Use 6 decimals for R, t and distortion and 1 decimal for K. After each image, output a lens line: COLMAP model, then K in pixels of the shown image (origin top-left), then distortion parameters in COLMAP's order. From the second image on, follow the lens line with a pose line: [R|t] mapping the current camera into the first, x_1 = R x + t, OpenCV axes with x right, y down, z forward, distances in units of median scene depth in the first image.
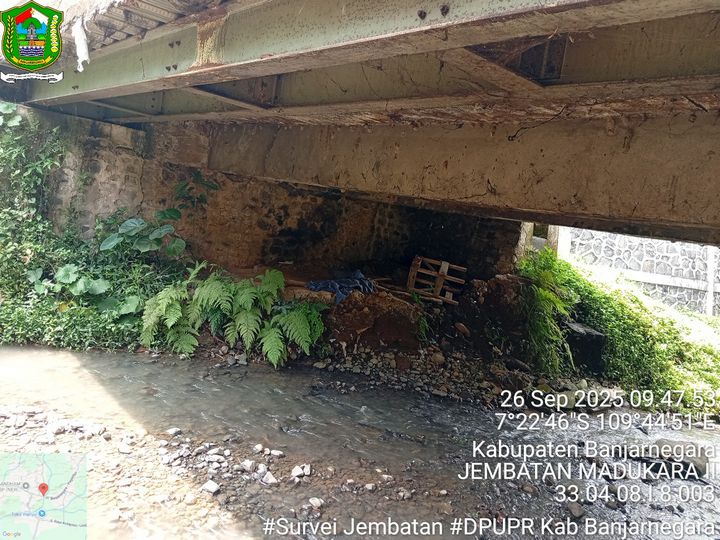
lens RADIAL K [[550.6, 0, 358.5], [0, 550.6, 271.2], [0, 0, 1]] dist [0.098361, -0.207987]
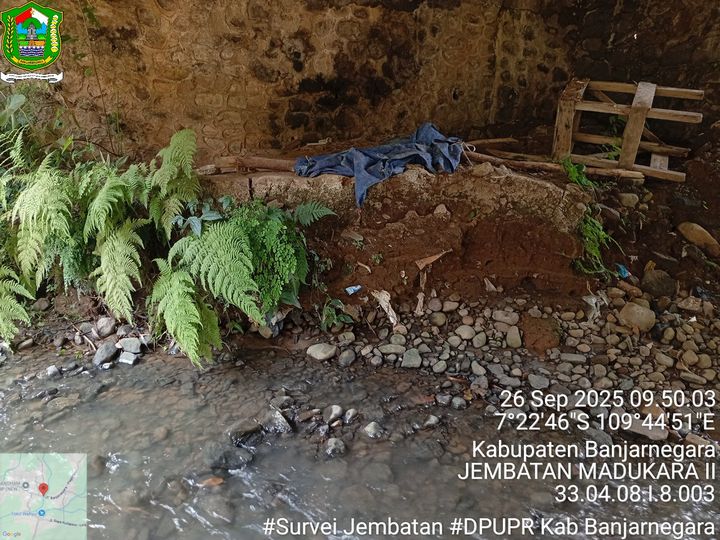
lens RADIAL K [[550.6, 0, 358.5], [0, 550.6, 271.2], [0, 0, 1]] dist [0.098361, -0.207987]
pose [[0.945013, -0.060931, -0.321307, 0.083166], [0.103686, 0.987625, 0.117669, 0.057179], [0.310161, -0.144513, 0.939636, 0.553430]]
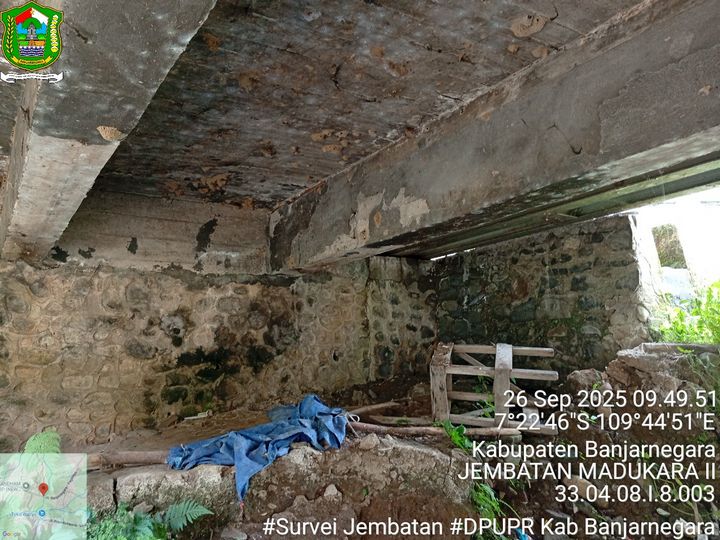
lens RADIAL K [[550.6, 0, 358.5], [0, 550.6, 271.2], [0, 0, 1]] dist [0.098361, -0.207987]
pose [[0.973681, -0.218153, -0.065987, 0.089112], [0.192501, 0.942170, -0.274334, 0.032960], [0.122018, 0.254411, 0.959368, 0.558137]]
